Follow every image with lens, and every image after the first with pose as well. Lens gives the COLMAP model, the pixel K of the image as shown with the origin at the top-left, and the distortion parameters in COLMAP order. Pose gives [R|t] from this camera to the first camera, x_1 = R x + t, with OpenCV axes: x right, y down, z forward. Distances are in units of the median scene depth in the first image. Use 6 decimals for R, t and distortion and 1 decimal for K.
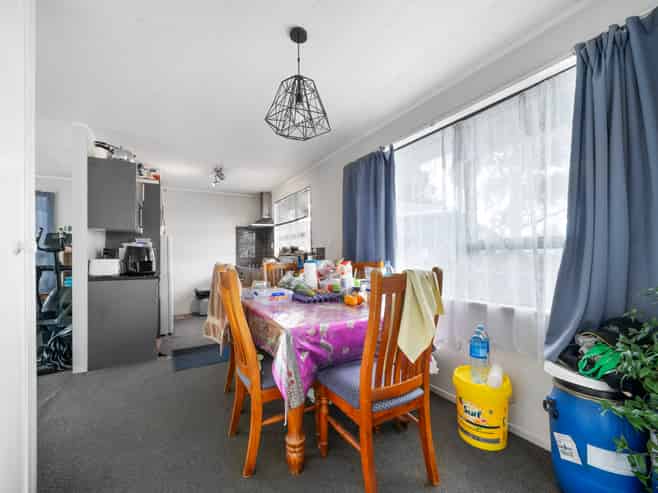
lens RADIAL K [[285.3, 0, 331.5], [0, 285.3, 248.6], [0, 0, 1]] dist [-0.003535, -0.000306]
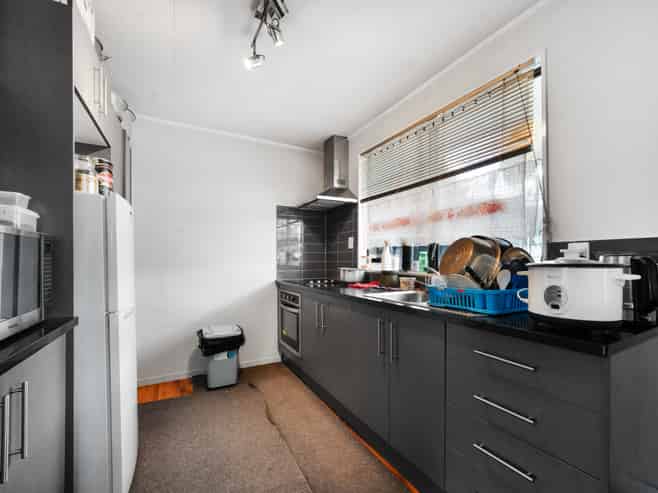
lens RADIAL K [[285.3, 0, 326.9], [0, 285.3, 250.4], [0, 0, 1]] dist [-0.003535, -0.000306]
pose [[0.999142, 0.002364, -0.041341, -0.231076], [-0.002617, 0.999978, -0.006080, 0.006072], [0.041325, 0.006183, 0.999127, 0.503756]]
